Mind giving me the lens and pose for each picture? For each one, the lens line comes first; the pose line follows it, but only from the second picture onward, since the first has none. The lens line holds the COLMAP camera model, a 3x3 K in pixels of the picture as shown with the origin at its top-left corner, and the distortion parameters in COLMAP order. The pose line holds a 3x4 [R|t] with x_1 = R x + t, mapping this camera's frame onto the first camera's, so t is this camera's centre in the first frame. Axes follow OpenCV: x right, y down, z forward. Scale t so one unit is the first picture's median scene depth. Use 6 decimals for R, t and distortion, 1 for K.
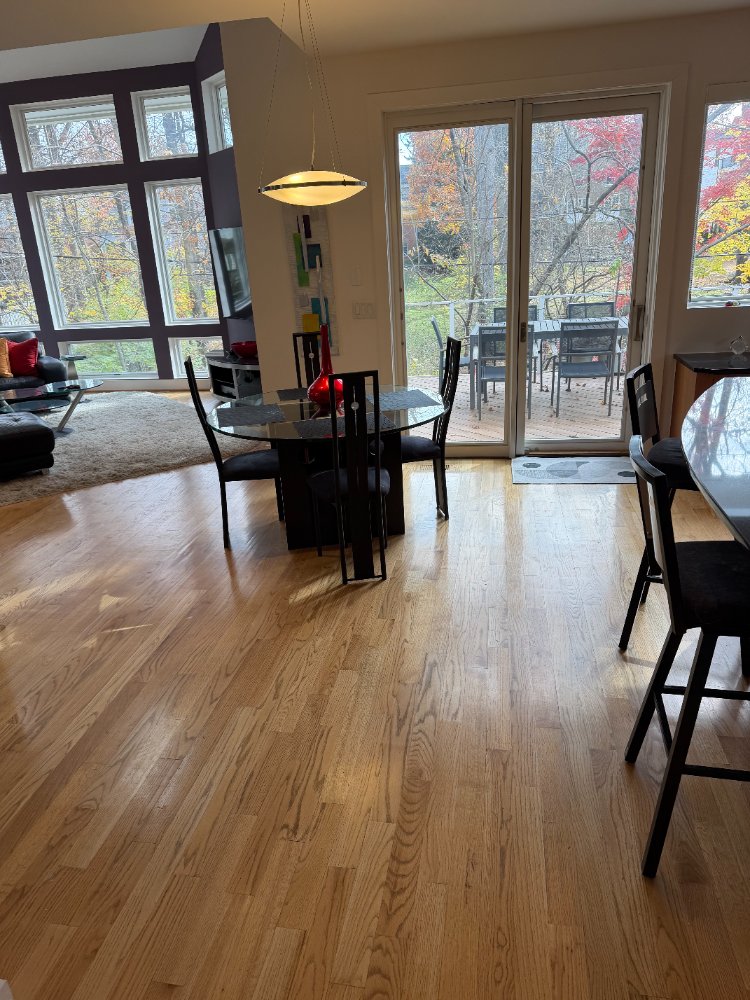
lens RADIAL K [[695.6, 0, 371.3], [0, 695.6, 502.2], [0, 0, 1]] dist [0.112590, -0.172779]
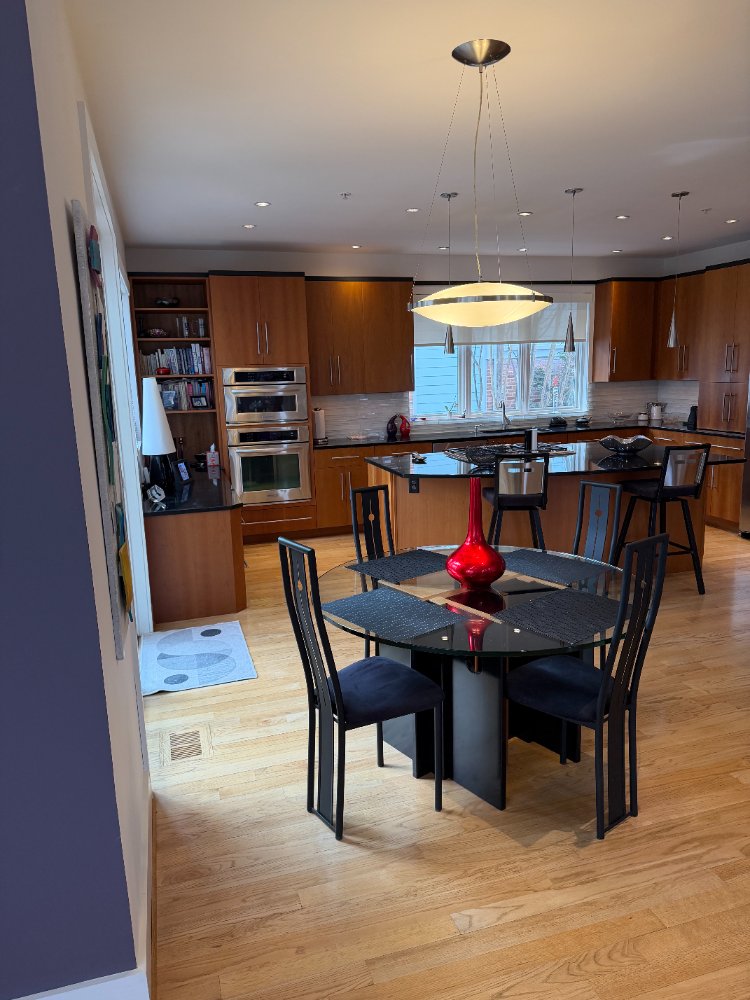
lens RADIAL K [[695.0, 0, 378.1], [0, 695.0, 503.1], [0, 0, 1]] dist [0.135281, -0.227296]
pose [[-0.454194, -0.102535, 0.884983, -0.554496], [0.351999, 0.891879, 0.283988, -0.389999], [-0.818416, 0.440499, -0.368994, 1.124153]]
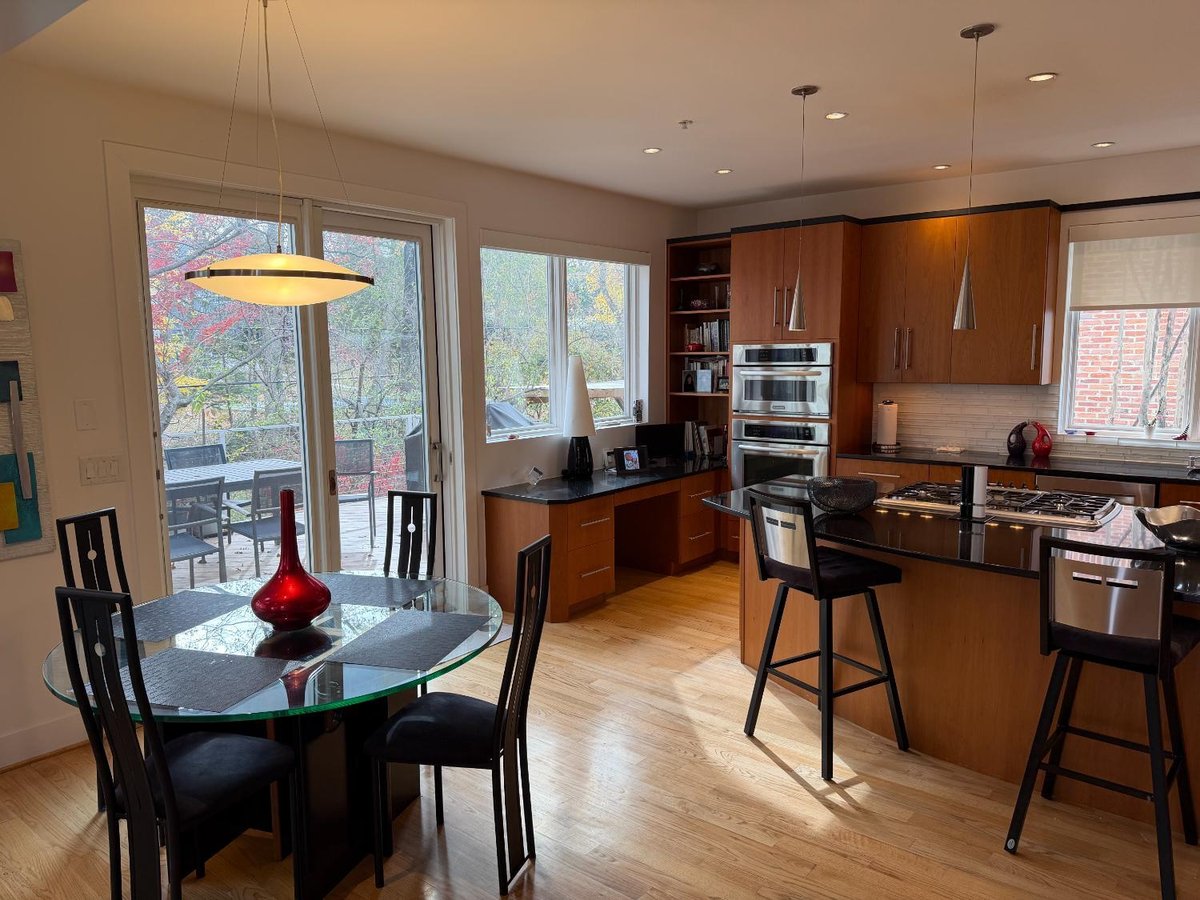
lens RADIAL K [[831.7, 0, 601.7], [0, 831.7, 453.9], [0, 0, 1]] dist [0.092973, -0.119889]
pose [[0.480887, -0.058612, 0.874821, -0.461223], [0.281030, 0.955425, -0.090469, -0.118310], [-0.830524, 0.289357, 0.475924, 0.354030]]
